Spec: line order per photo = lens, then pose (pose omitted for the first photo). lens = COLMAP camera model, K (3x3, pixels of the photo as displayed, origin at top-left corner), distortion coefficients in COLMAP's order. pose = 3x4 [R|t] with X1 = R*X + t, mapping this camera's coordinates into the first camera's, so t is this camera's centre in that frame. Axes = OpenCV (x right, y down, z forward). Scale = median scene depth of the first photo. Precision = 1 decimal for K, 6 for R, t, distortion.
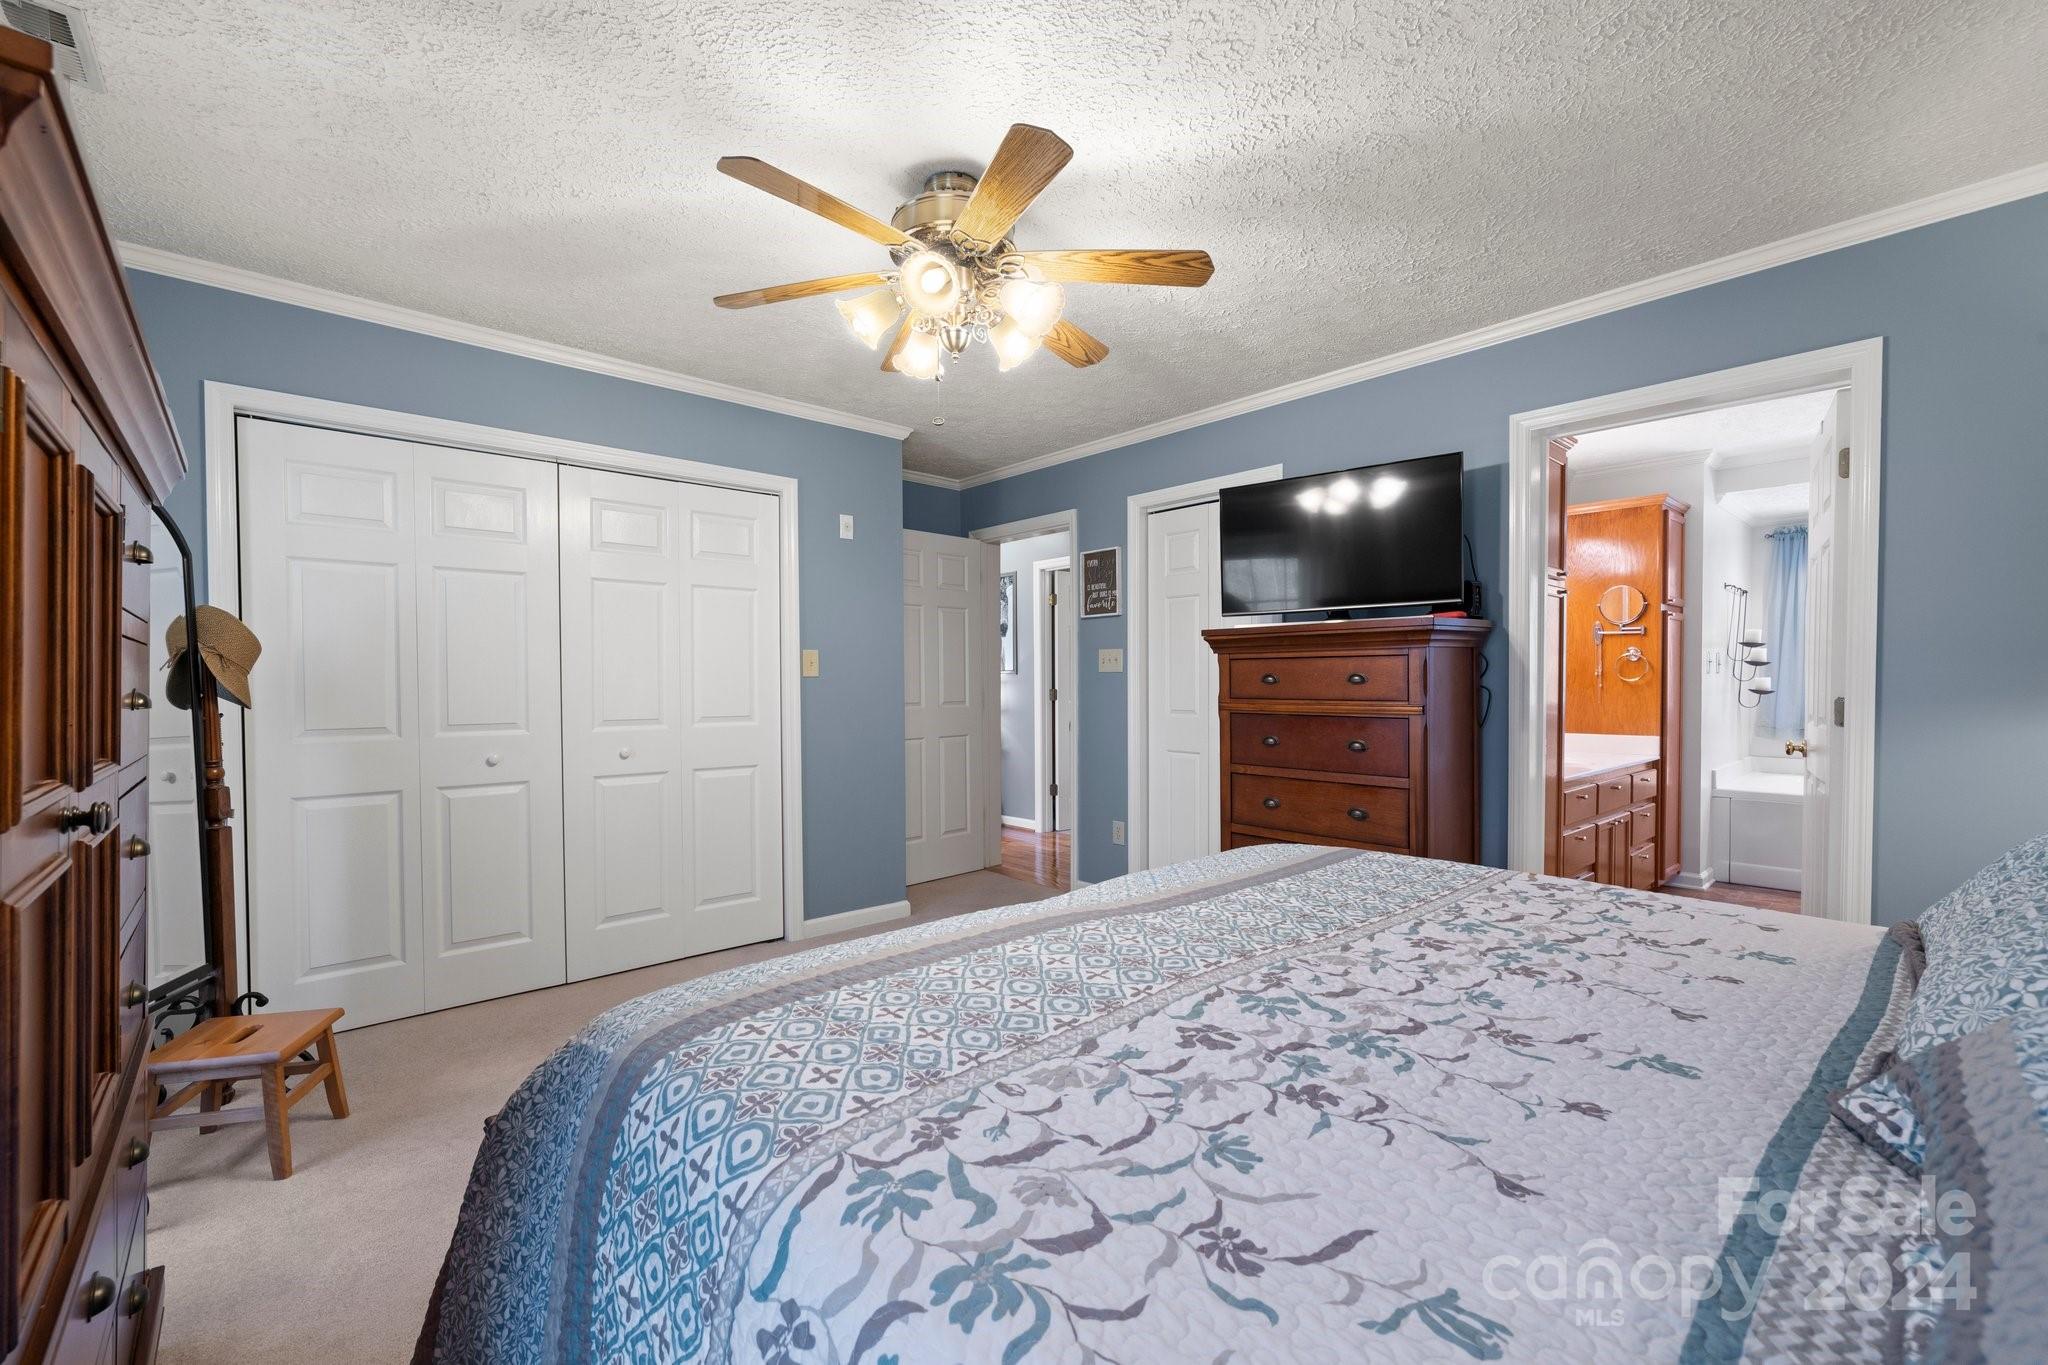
lens RADIAL K [[873.3, 0, 1018.0], [0, 873.3, 696.8], [0, 0, 1]] dist [0.004853, 0.000229]
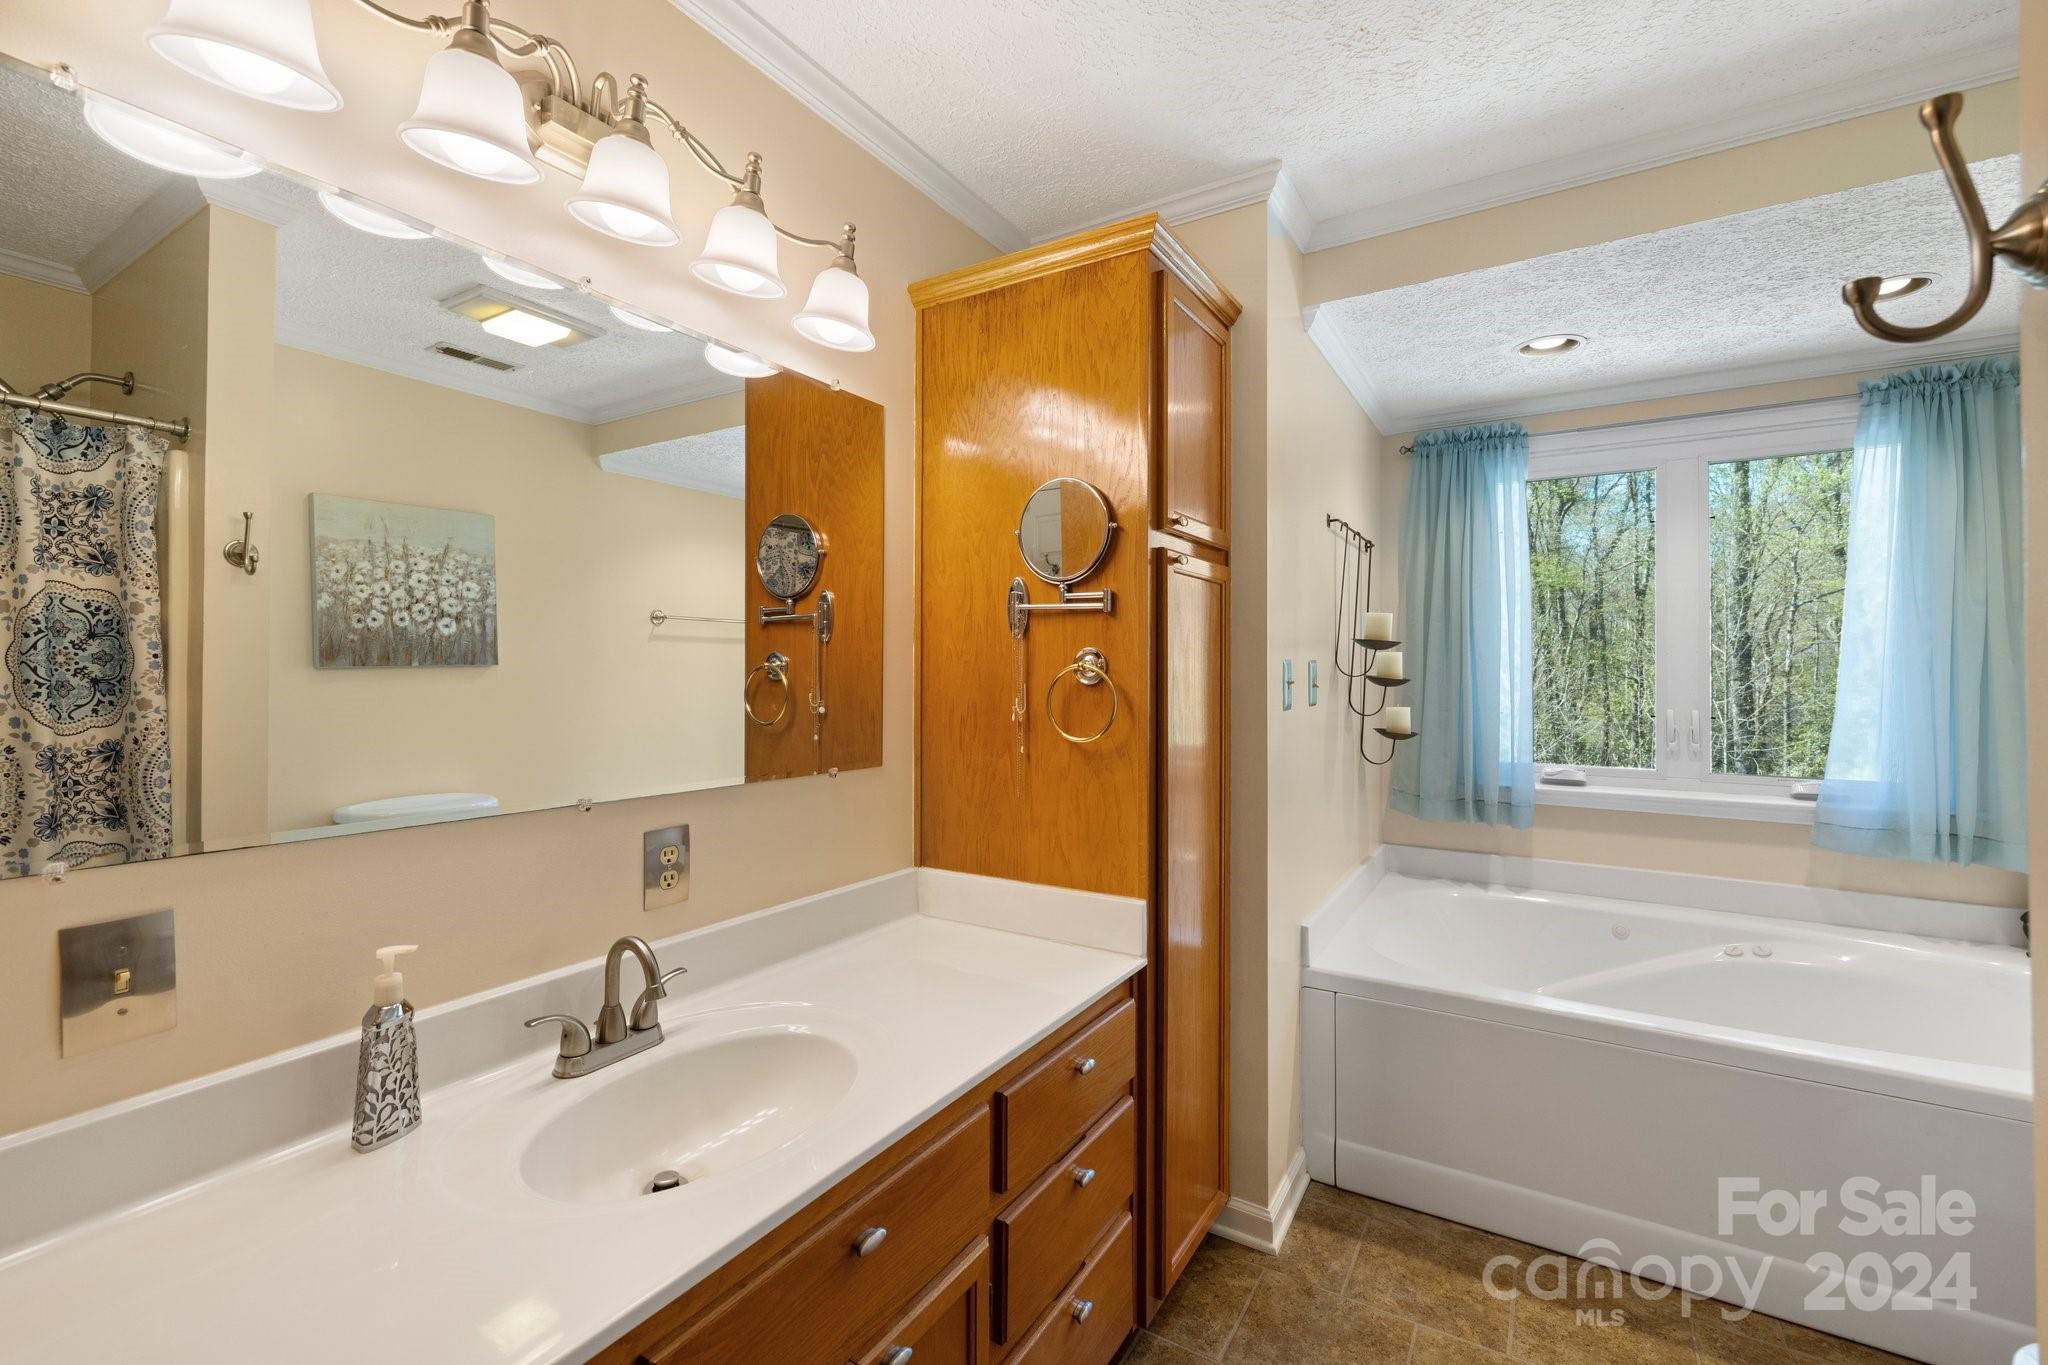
lens RADIAL K [[873.3, 0, 1024.3], [0, 873.3, 681.6], [0, 0, 1]] dist [0.004853, 0.000229]
pose [[0.959715, -0.002551, 0.280962, 0.532594], [0.005554, 0.999936, -0.009892, -0.036448], [-0.280919, 0.011054, 0.959668, 0.611511]]
